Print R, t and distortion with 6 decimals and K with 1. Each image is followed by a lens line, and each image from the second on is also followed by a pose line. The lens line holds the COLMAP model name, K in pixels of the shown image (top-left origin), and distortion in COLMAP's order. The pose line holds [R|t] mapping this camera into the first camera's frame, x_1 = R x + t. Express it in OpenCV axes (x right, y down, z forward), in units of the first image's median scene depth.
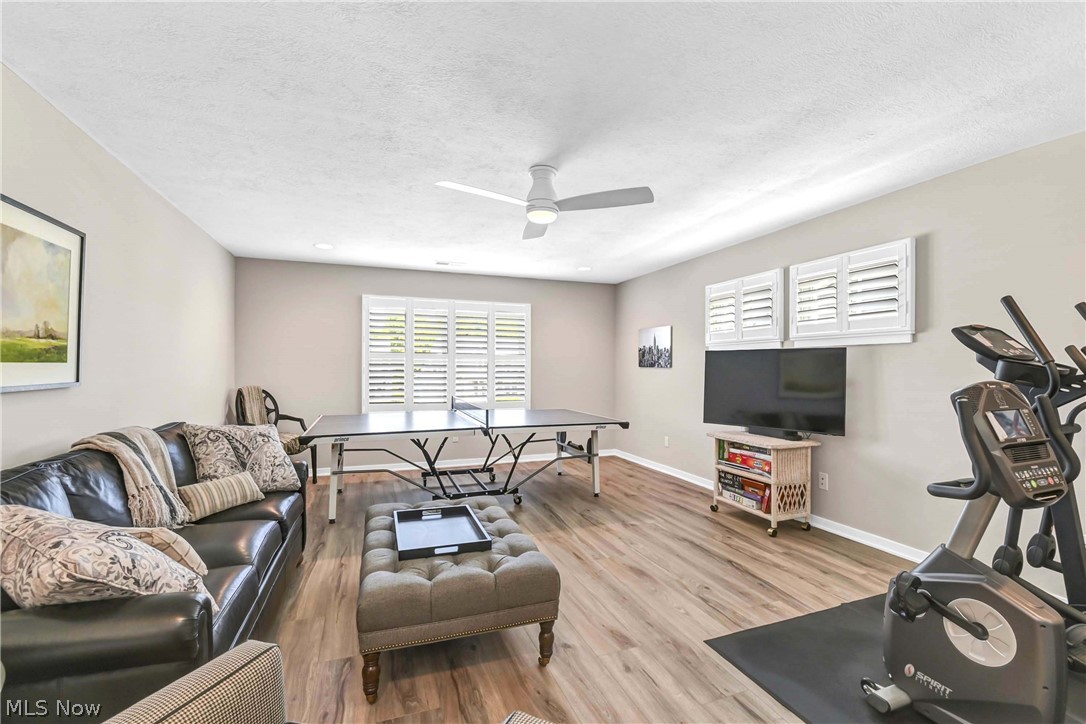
lens RADIAL K [[484.3, 0, 544.3], [0, 484.3, 363.1], [0, 0, 1]] dist [-0.000032, 0.000037]
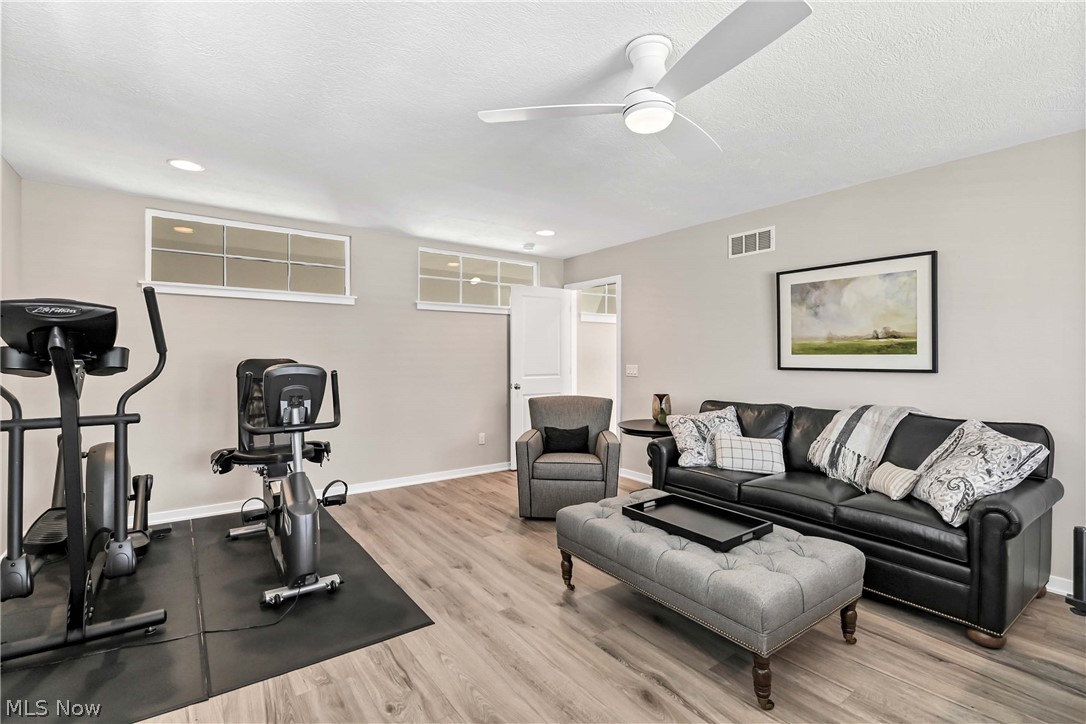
lens RADIAL K [[484.3, 0, 540.8], [0, 484.3, 359.1], [0, 0, 1]] dist [-0.000032, 0.000037]
pose [[-0.959952, 0.000287, -0.280163, 0.396498], [-0.000317, 0.999998, 0.002109, 0.009849], [0.280163, 0.002114, -0.959950, 2.027652]]
